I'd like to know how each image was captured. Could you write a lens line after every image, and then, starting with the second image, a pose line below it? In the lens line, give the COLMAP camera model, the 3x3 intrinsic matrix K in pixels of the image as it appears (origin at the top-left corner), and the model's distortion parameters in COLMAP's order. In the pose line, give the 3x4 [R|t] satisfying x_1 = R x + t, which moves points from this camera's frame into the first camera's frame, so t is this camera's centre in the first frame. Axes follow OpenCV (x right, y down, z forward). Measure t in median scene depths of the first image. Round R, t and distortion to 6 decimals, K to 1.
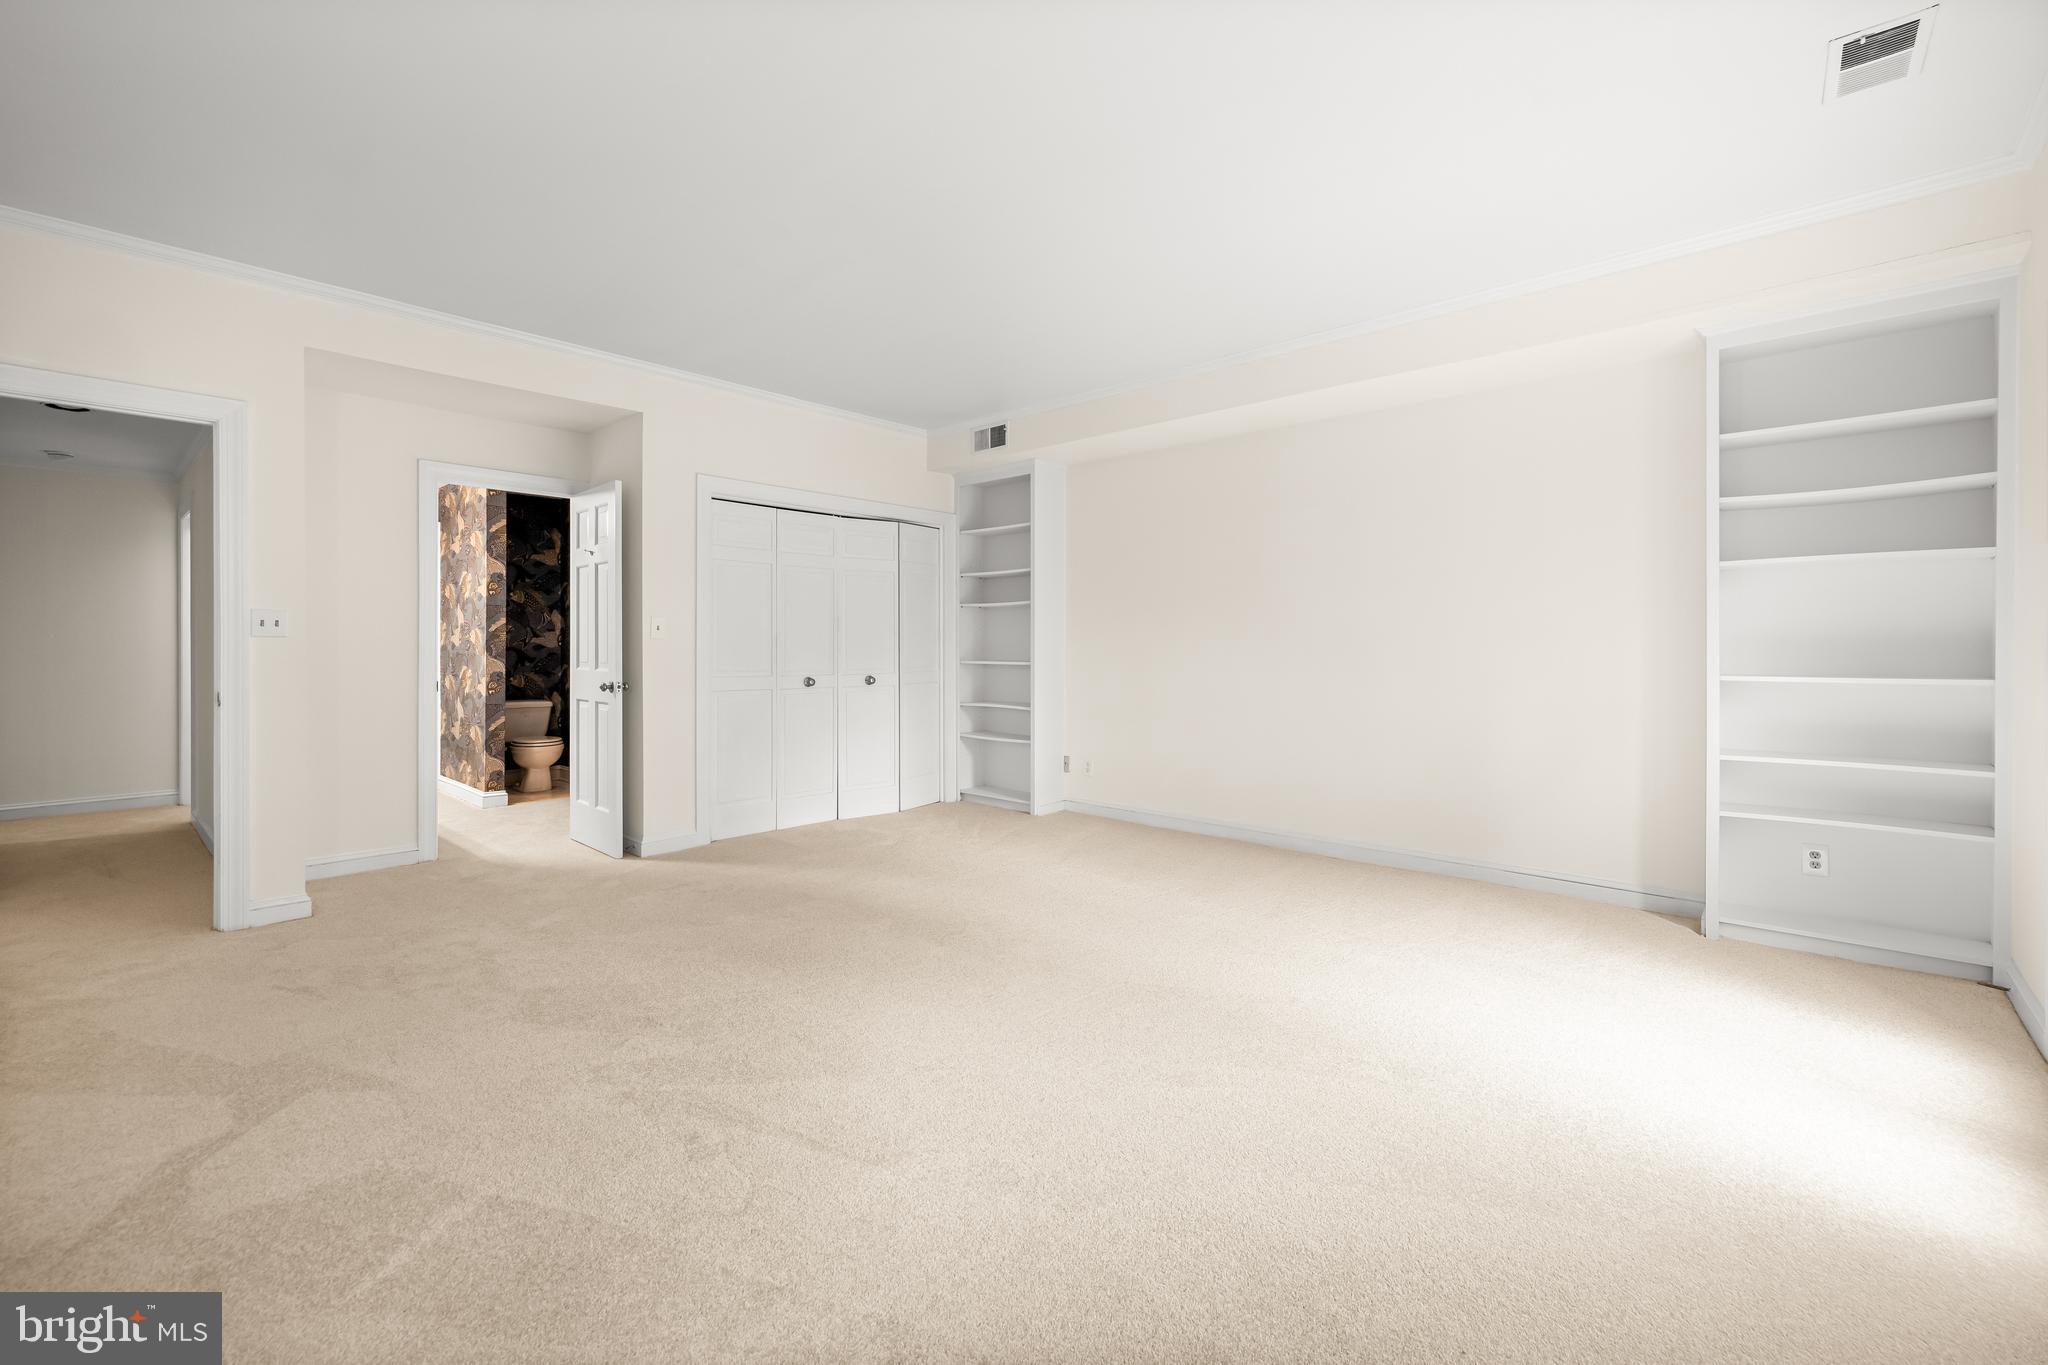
lens RADIAL K [[867.2, 0, 1036.3], [0, 867.2, 661.0], [0, 0, 1]] dist [0.003436, -0.000568]
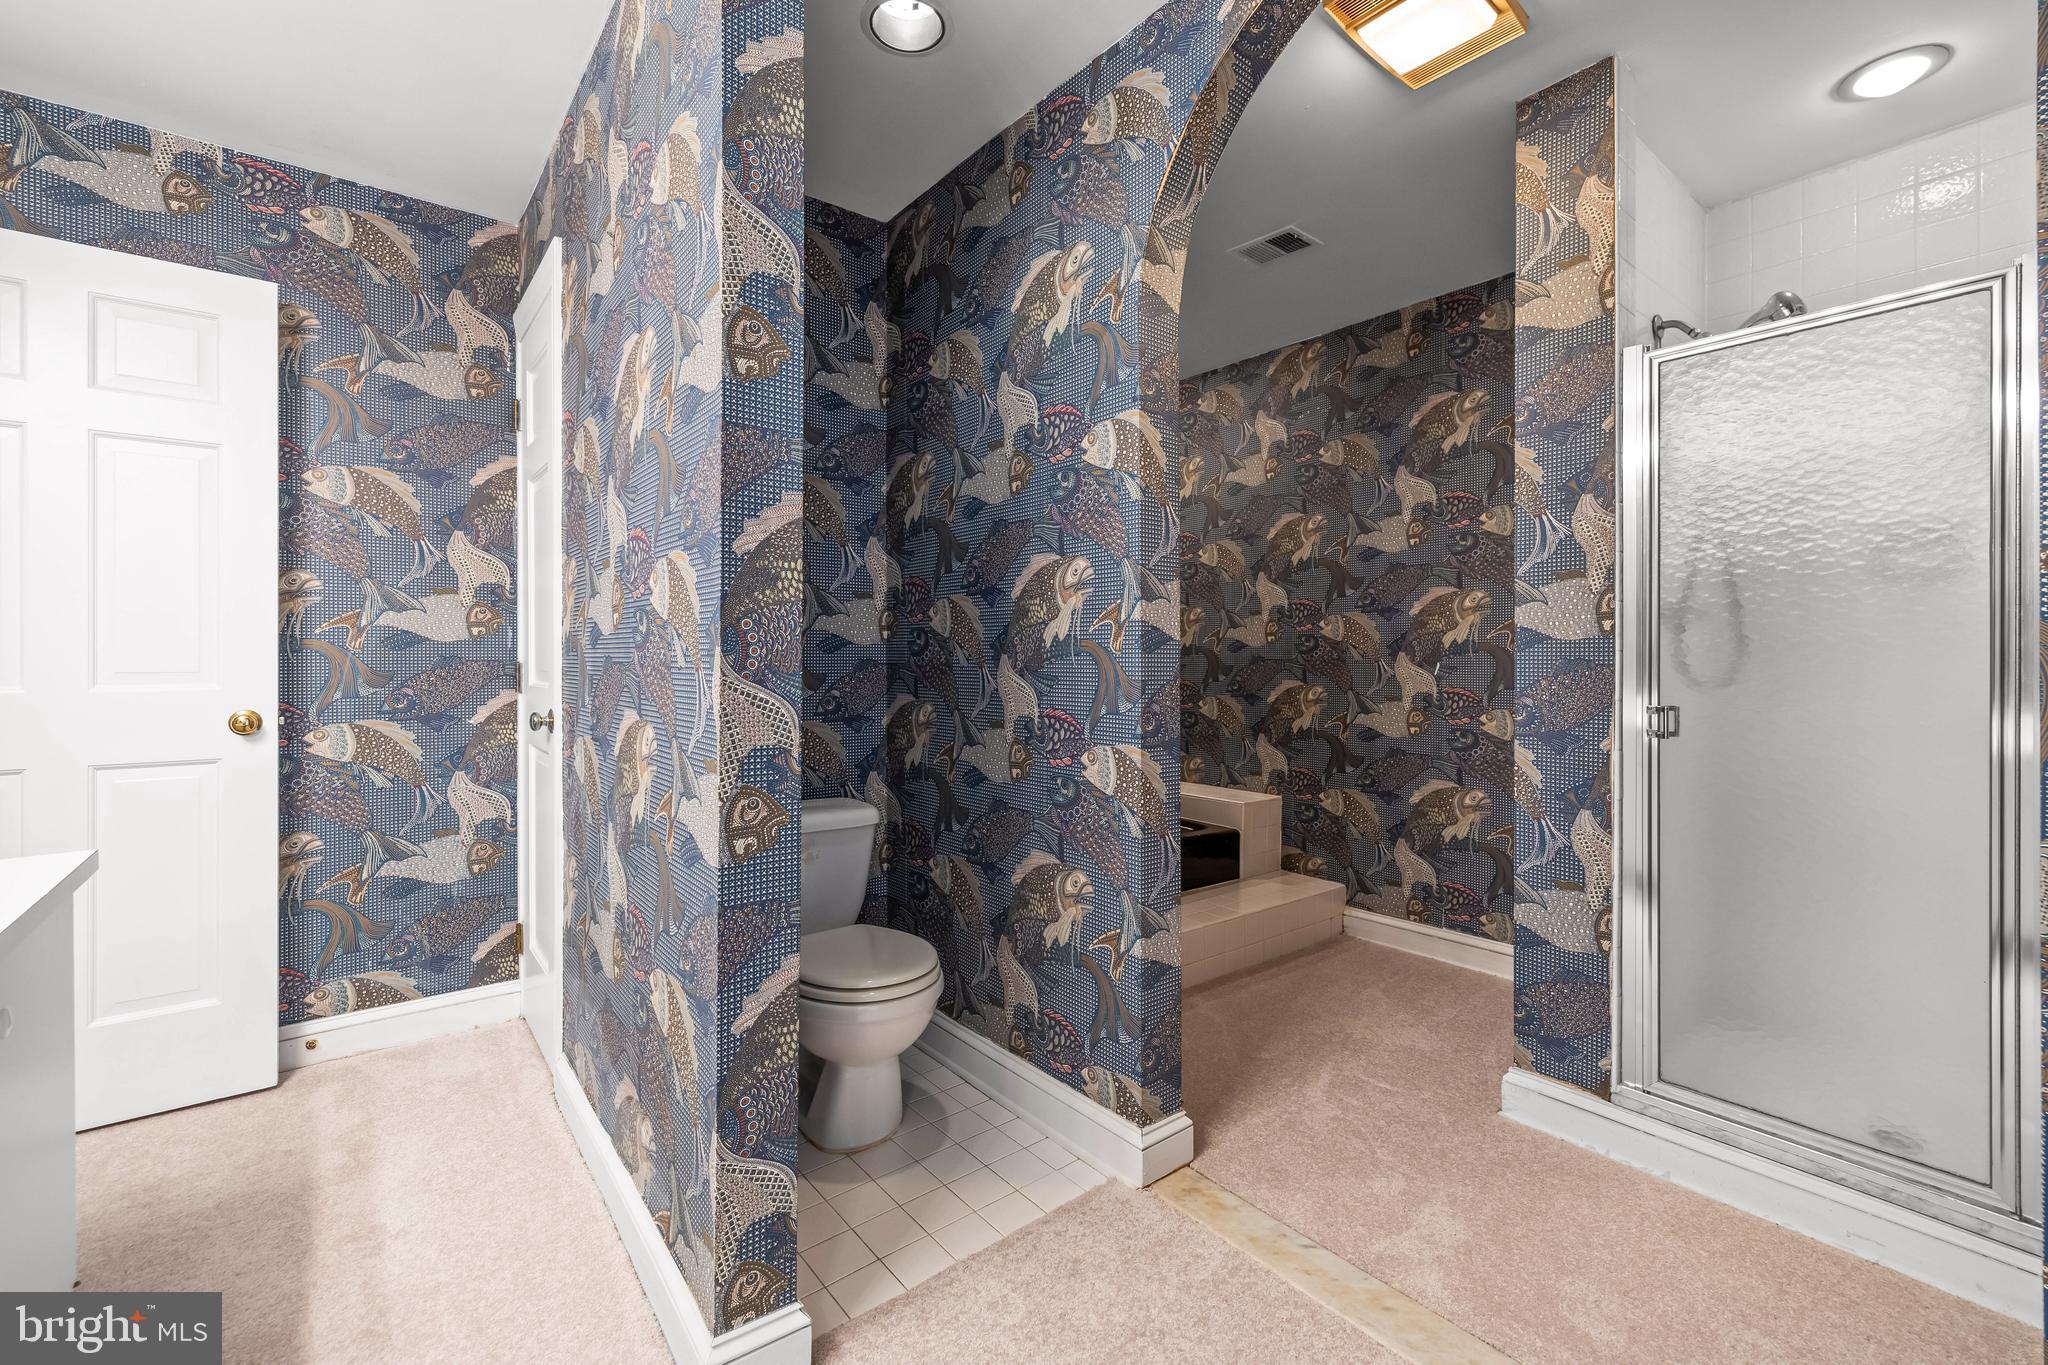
lens RADIAL K [[867.2, 0, 1014.0], [0, 867.2, 678.9], [0, 0, 1]] dist [0.003436, -0.000568]
pose [[0.984050, 0.001875, -0.177882, -0.522219], [-0.001039, 0.999988, 0.004795, -0.005049], [0.177889, -0.004533, 0.984040, 0.800038]]
